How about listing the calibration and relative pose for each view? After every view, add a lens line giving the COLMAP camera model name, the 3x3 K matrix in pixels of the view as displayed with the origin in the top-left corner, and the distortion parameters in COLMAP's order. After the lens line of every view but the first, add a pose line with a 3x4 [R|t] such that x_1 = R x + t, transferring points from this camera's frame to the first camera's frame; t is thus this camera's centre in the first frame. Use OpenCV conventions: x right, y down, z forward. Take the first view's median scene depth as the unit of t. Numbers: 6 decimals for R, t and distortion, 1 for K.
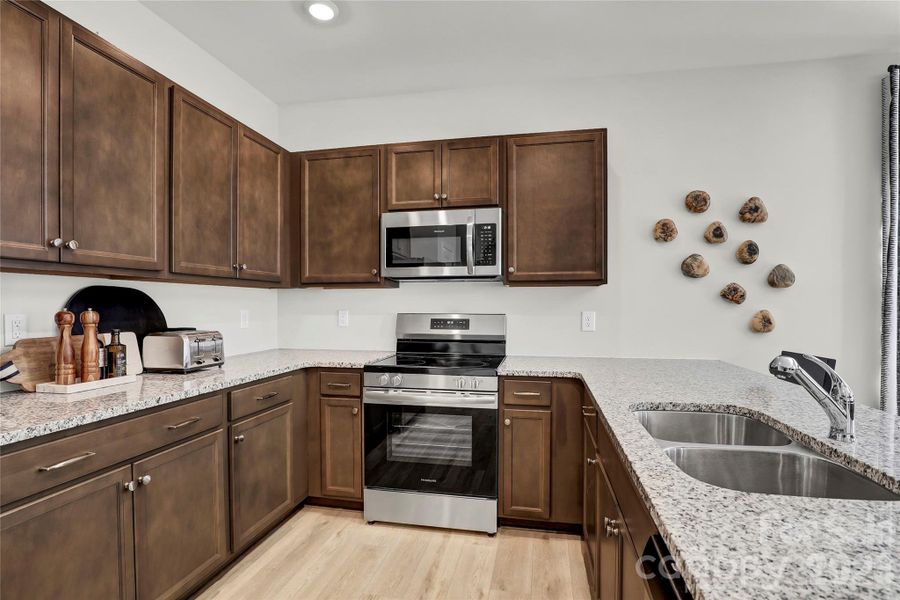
lens RADIAL K [[430.0, 0, 458.9], [0, 430.0, 311.2], [0, 0, 1]] dist [-0.031408, 0.003776]
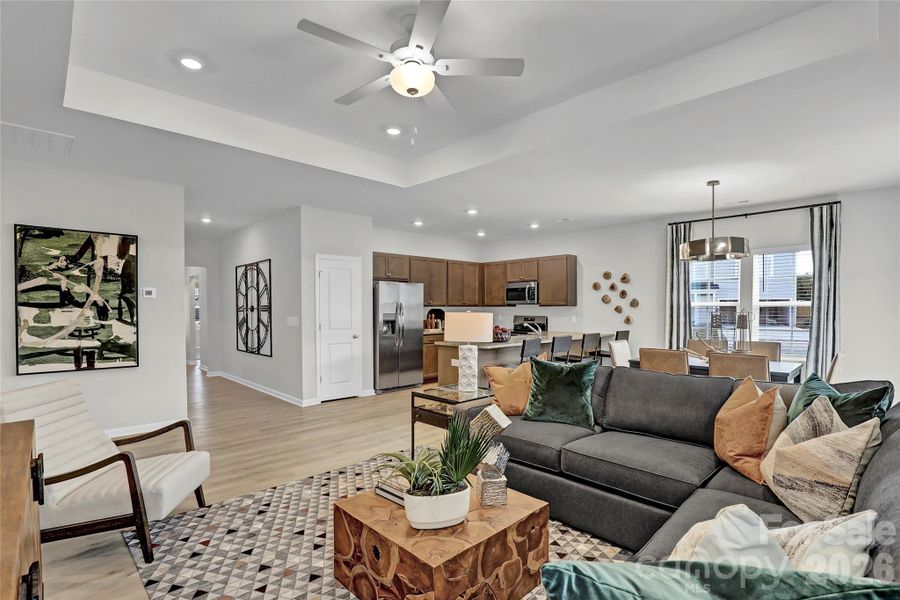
lens RADIAL K [[430.0, 0, 460.4], [0, 430.0, 316.3], [0, 0, 1]] dist [-0.031408, 0.003776]
pose [[0.830391, 0.008673, -0.557114, 1.350482], [-0.005703, 0.999959, 0.007067, -0.010287], [0.557152, -0.002692, 0.830406, -1.851272]]
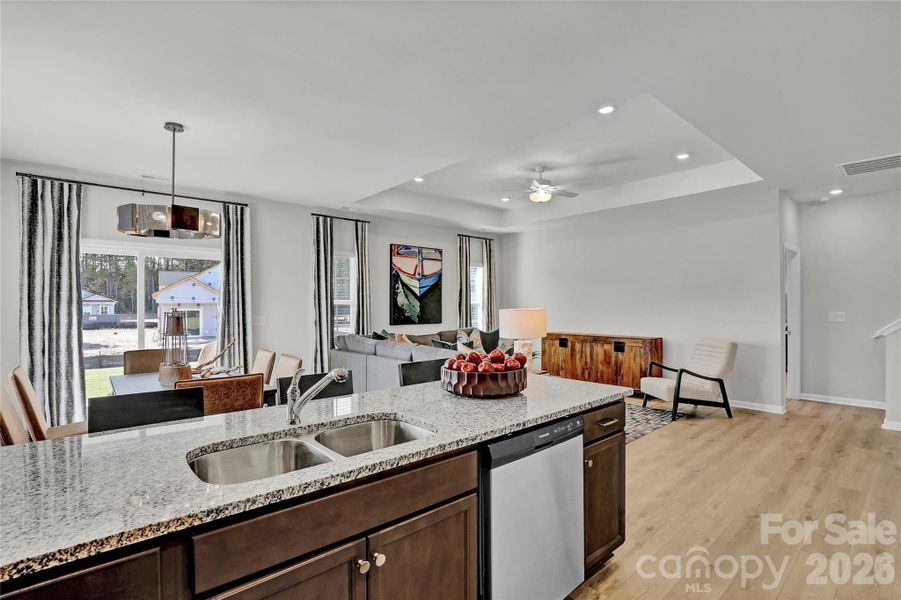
lens RADIAL K [[430.5, 0, 457.0], [0, 430.5, 305.7], [0, 0, 1]] dist [-0.031408, 0.003776]
pose [[-0.796833, 0.000874, 0.604199, -0.193836], [0.013035, 0.999791, 0.015745, -0.051592], [-0.604059, 0.020422, -0.796678, 0.763546]]
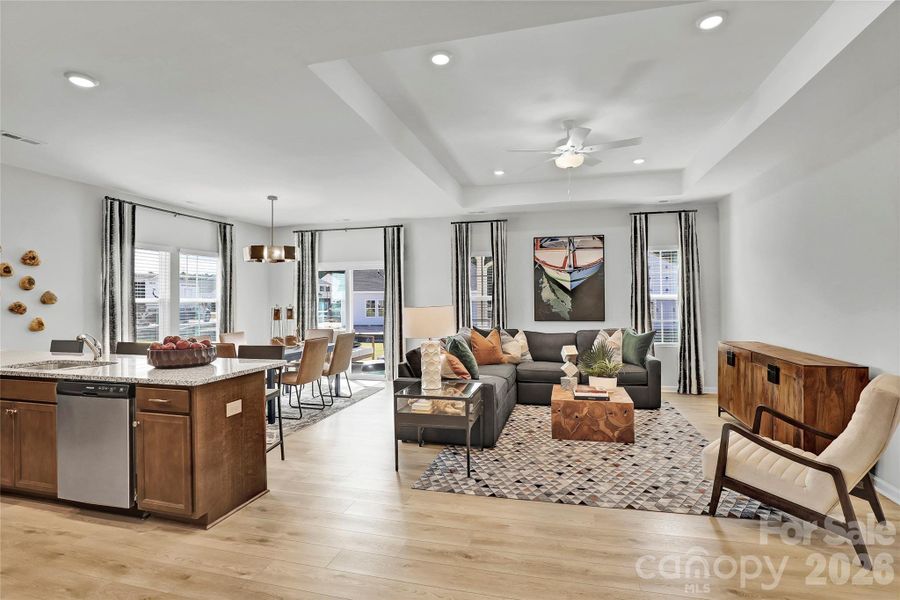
lens RADIAL K [[430.0, 0, 454.8], [0, 430.0, 296.8], [0, 0, 1]] dist [-0.031408, 0.003776]
pose [[0.057769, 0.008174, 0.998297, -0.863621], [0.025112, 0.999638, -0.009638, -0.028476], [-0.998014, 0.025626, 0.057543, -0.770842]]
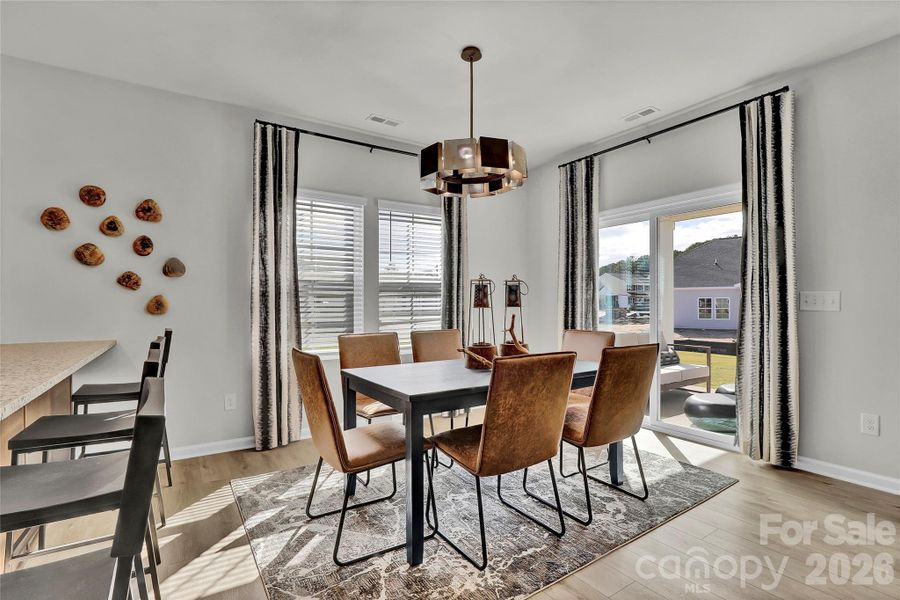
lens RADIAL K [[430.0, 0, 455.7], [0, 430.0, 303.8], [0, 0, 1]] dist [-0.031408, 0.003776]
pose [[0.704964, -0.003084, 0.709236, 0.465493], [0.014810, 0.999837, -0.010373, 0.048004], [-0.709088, 0.017817, 0.704895, -0.436293]]
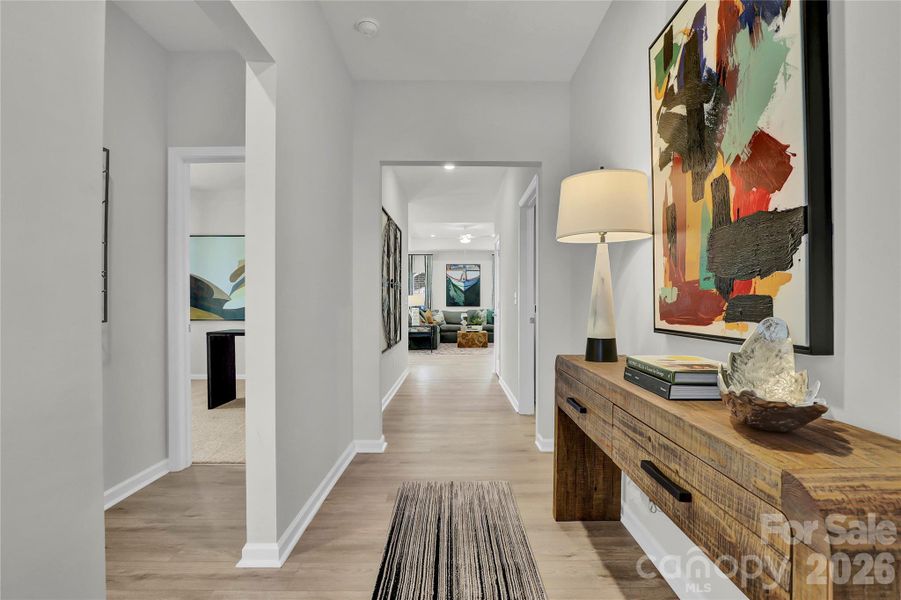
lens RADIAL K [[430.5, 0, 448.2], [0, 430.5, 303.4], [0, 0, 1]] dist [-0.031408, 0.003776]
pose [[-0.179121, 0.004092, 0.983819, -3.302505], [0.013774, 0.999904, -0.001651, 0.079266], [-0.983731, 0.013255, -0.179160, -0.204658]]
